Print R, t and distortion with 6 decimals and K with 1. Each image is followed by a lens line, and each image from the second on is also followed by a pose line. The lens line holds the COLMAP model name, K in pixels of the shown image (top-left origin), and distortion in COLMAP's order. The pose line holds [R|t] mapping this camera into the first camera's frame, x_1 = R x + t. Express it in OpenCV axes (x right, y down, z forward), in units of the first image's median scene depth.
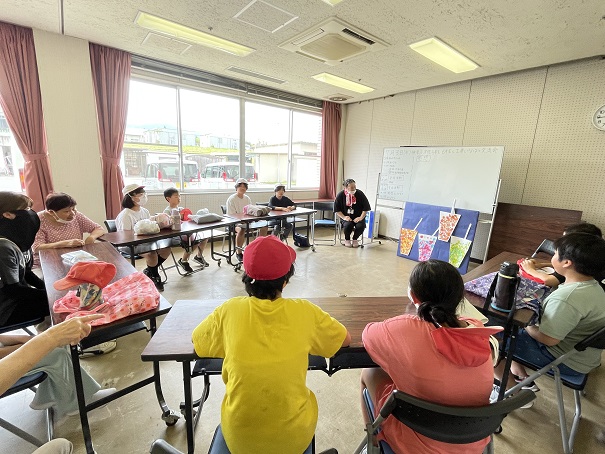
lens RADIAL K [[276.6, 0, 301.9], [0, 276.6, 224.3], [0, 0, 1]] dist [-0.016214, -0.000858]
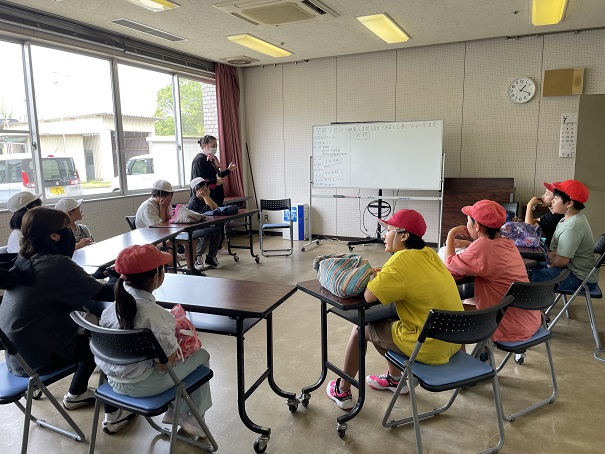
lens RADIAL K [[453.7, 0, 302.3], [0, 453.7, 227.1], [0, 0, 1]] dist [0.003338, -0.017499]
pose [[0.899343, -0.124478, 0.419151, -0.355087], [0.142046, 0.989801, -0.010831, 0.032698], [-0.413527, 0.069279, 0.907852, -0.195150]]
